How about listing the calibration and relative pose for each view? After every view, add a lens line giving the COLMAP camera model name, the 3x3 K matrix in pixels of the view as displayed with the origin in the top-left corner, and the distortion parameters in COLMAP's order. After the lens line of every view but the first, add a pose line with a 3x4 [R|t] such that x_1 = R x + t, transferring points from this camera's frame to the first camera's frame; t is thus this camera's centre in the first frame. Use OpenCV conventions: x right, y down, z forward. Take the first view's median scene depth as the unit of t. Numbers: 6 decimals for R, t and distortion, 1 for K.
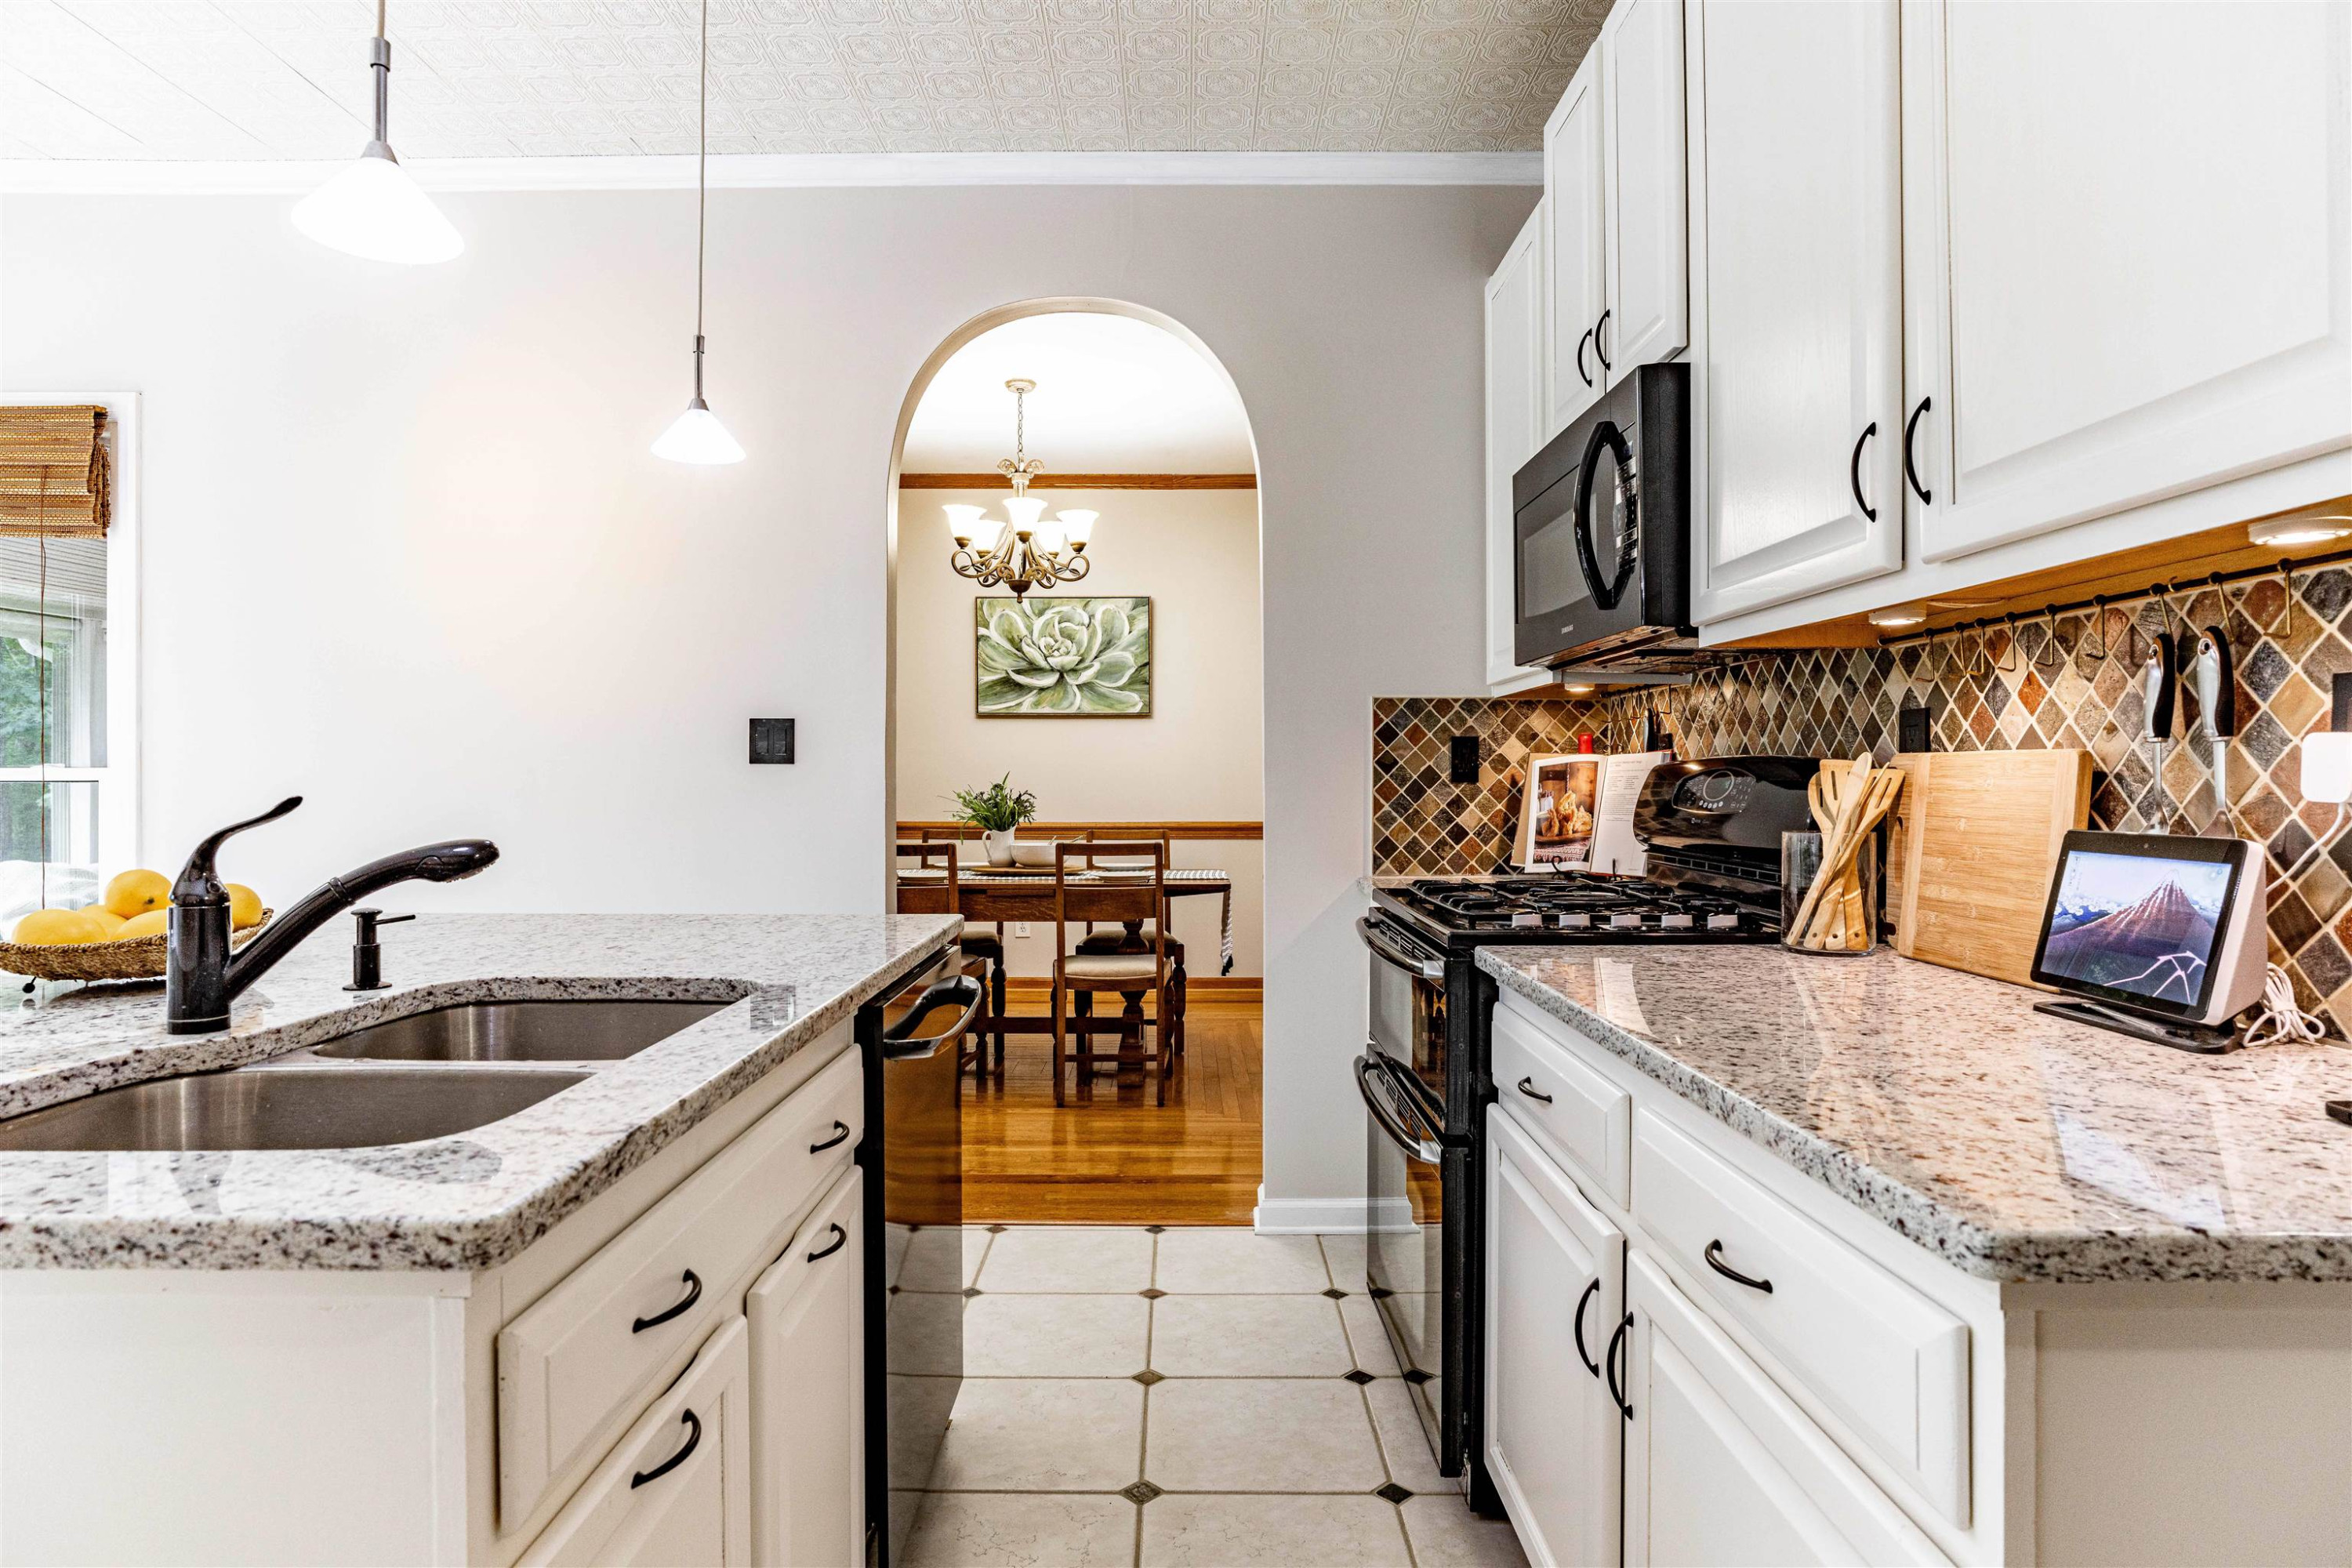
lens RADIAL K [[1310.3, 0, 1173.8], [0, 1310.3, 778.7], [0, 0, 1]] dist [-0.046744, 0.023006]
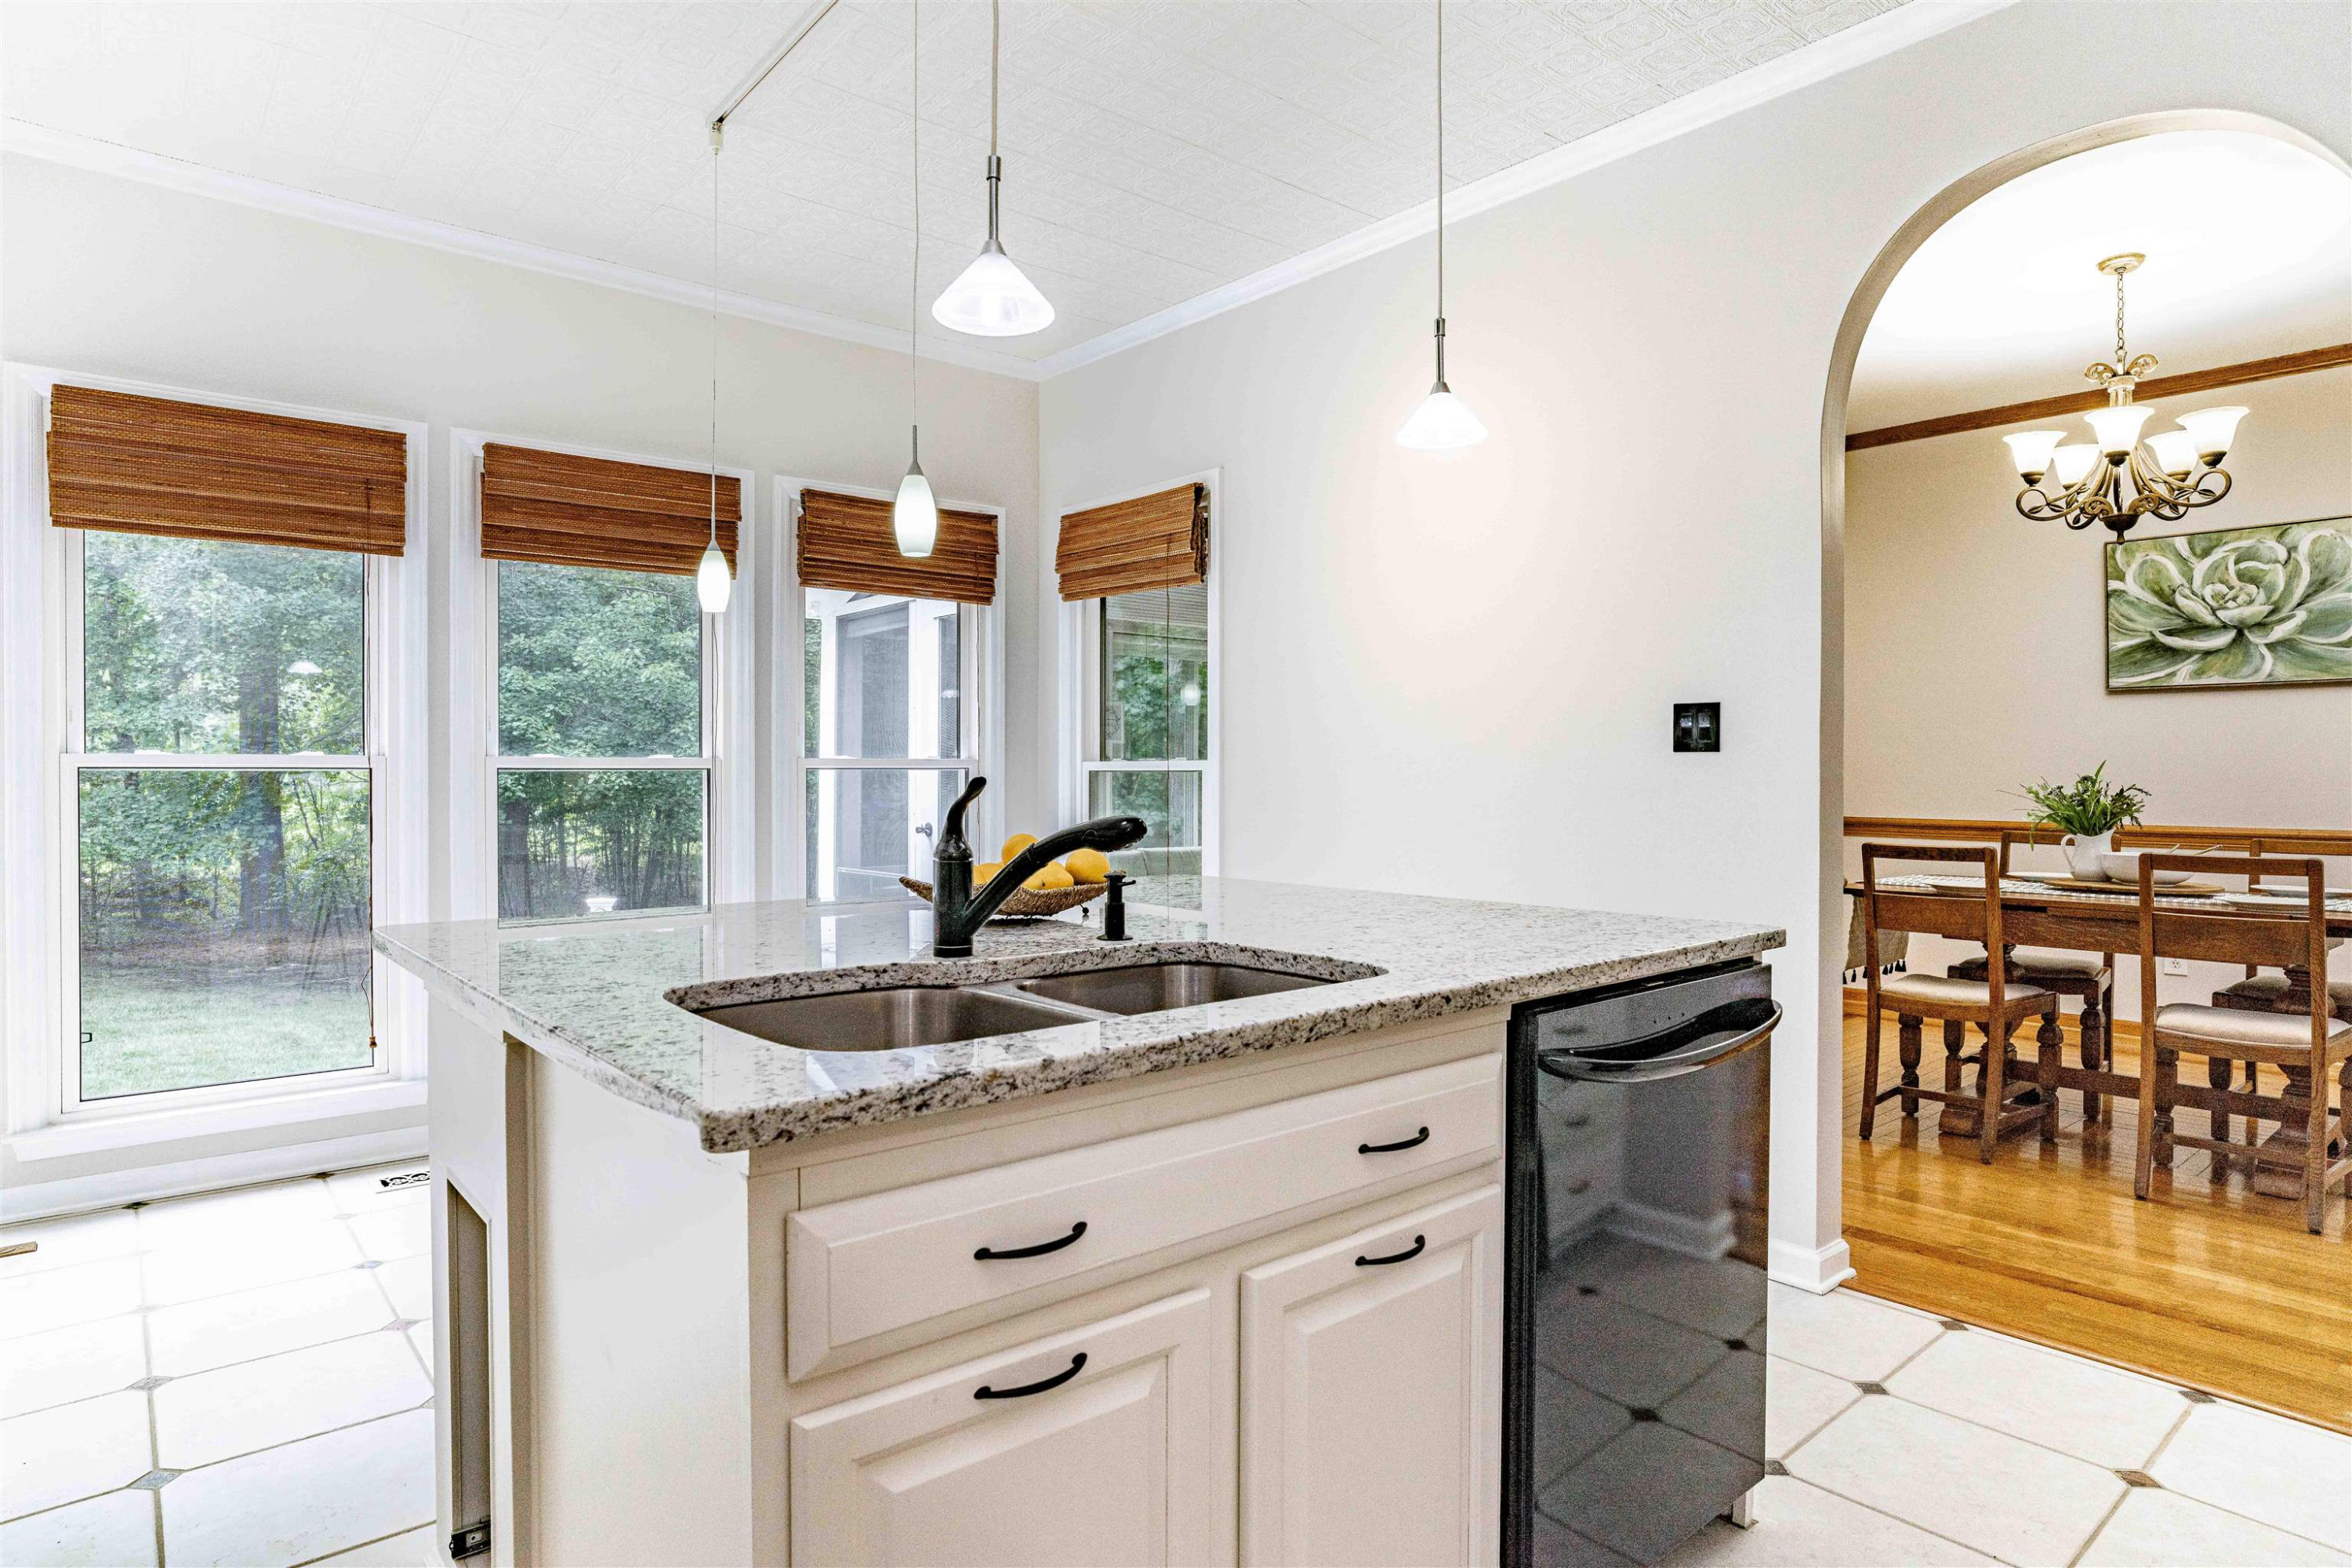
lens RADIAL K [[1310.3, 0, 1174.3], [0, 1310.3, 776.5], [0, 0, 1]] dist [-0.046744, 0.023006]
pose [[0.650347, 0.002913, -0.759632, 0.154209], [-0.000775, 0.999995, 0.003171, 0.003523], [0.759637, -0.001474, 0.650346, 0.116692]]
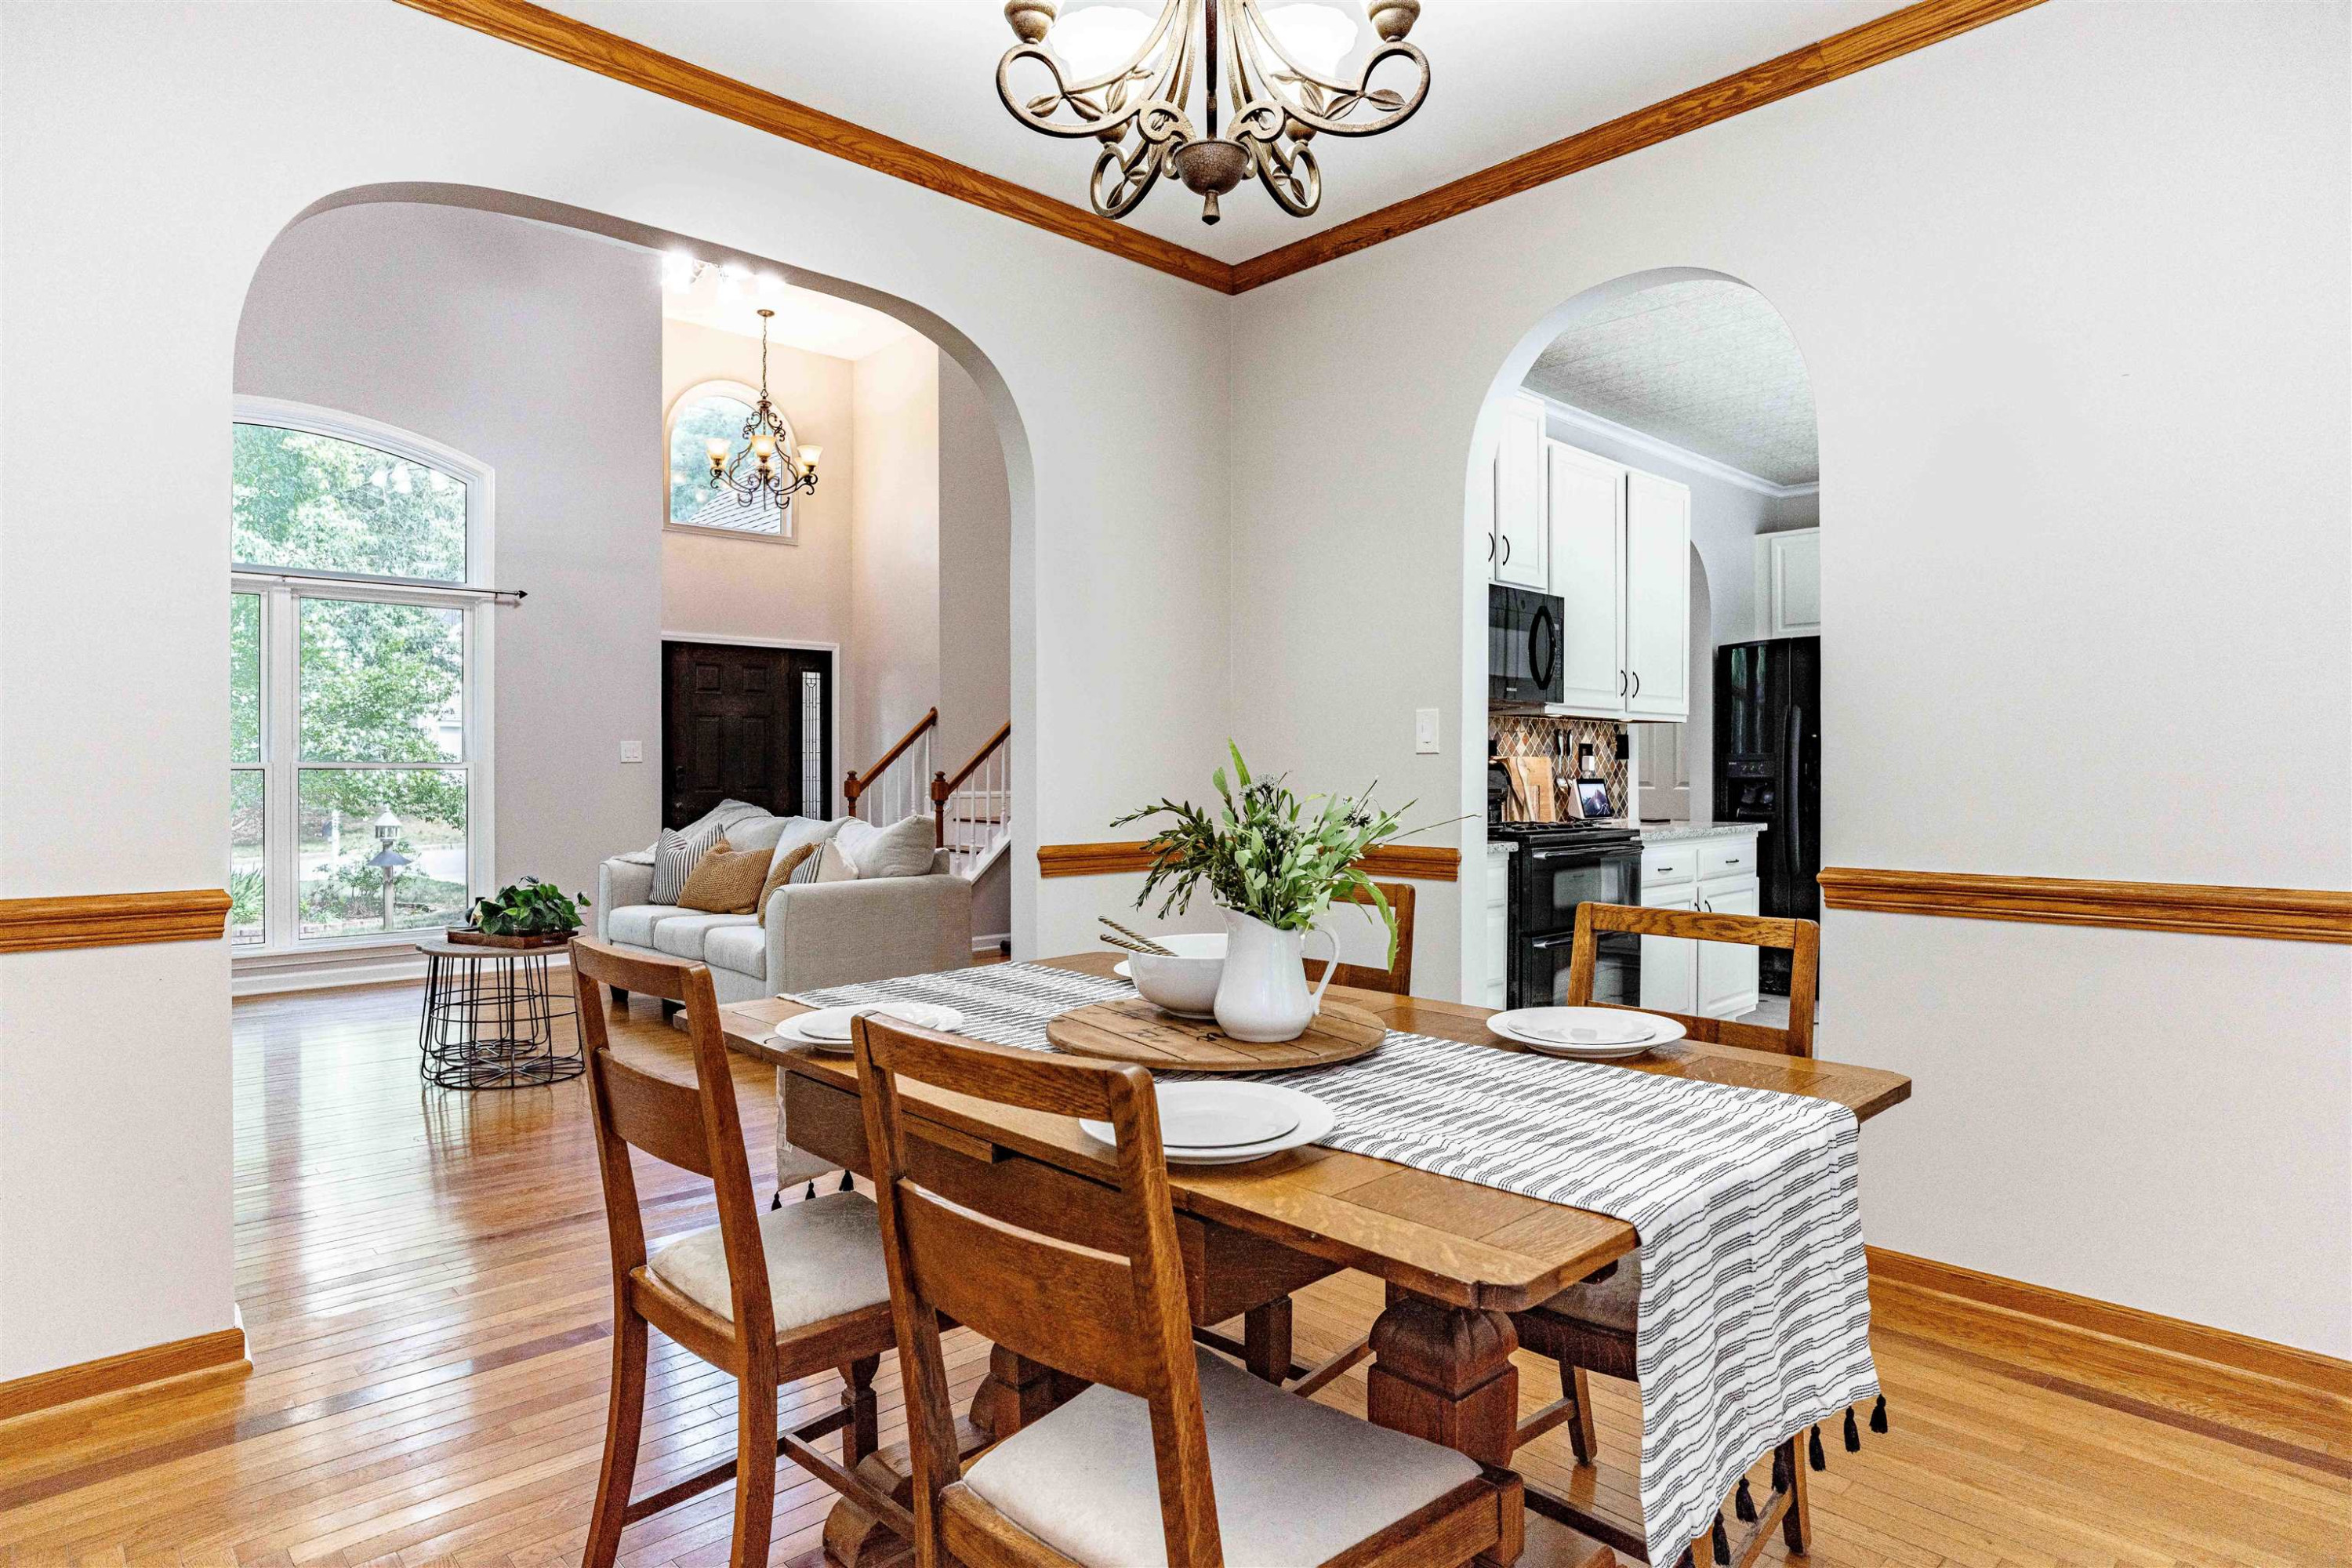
lens RADIAL K [[1310.3, 0, 1171.6], [0, 1310.3, 776.5], [0, 0, 1]] dist [-0.046744, 0.023006]
pose [[-0.690608, 0.002742, 0.723224, -0.565829], [0.004929, 0.999987, 0.000915, 0.010697], [-0.723212, 0.004197, -0.690613, 1.994903]]
